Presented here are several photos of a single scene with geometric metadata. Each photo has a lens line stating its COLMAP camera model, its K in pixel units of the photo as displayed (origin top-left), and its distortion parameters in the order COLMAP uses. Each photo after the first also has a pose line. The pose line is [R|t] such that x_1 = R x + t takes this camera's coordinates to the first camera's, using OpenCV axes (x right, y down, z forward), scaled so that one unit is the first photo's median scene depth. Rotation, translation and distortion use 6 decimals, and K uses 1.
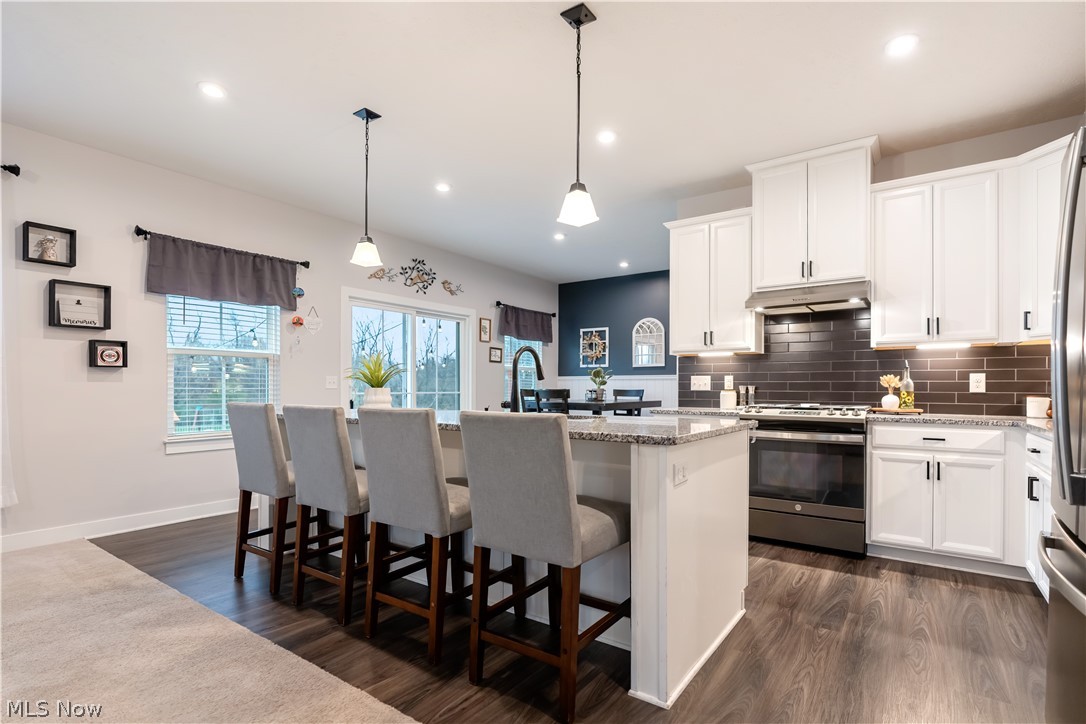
lens RADIAL K [[521.5, 0, 560.6], [0, 521.5, 391.5], [0, 0, 1]] dist [-0.002089, 0.002864]
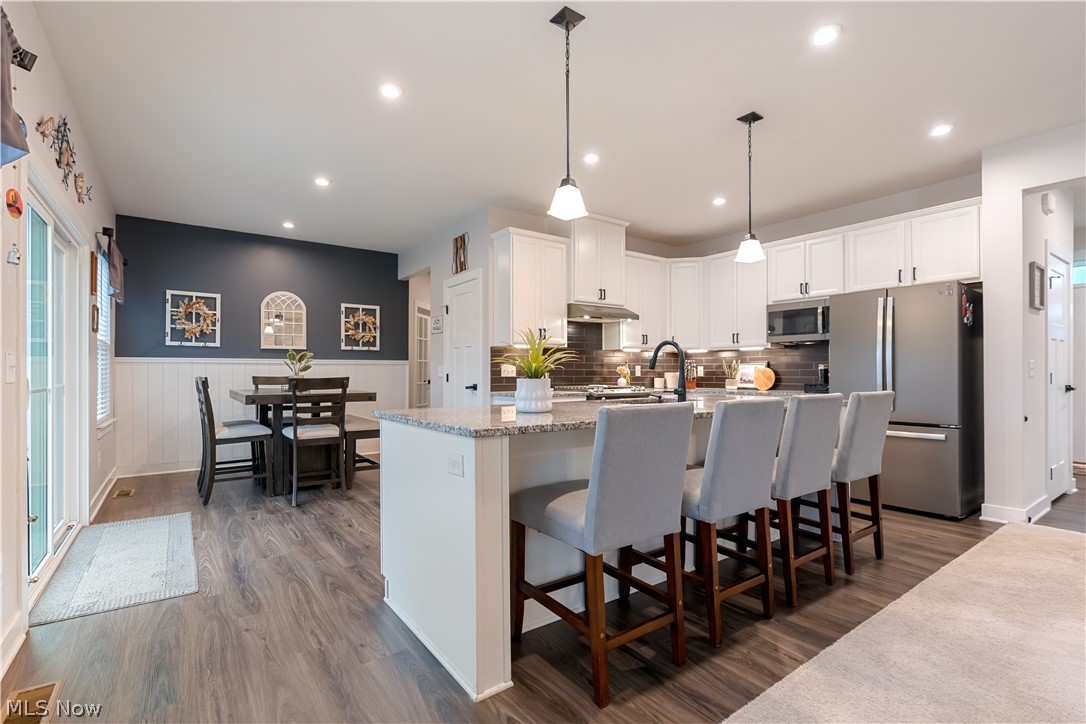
lens RADIAL K [[498.2, 0, 537.5], [0, 498.2, 371.0], [0, 0, 1]] dist [-0.005218, 0.002279]
pose [[0.335834, -0.002089, 0.941919, -0.608042], [0.007941, 0.999968, -0.000614, -0.010703], [-0.941888, 0.007686, 0.335840, 0.456083]]
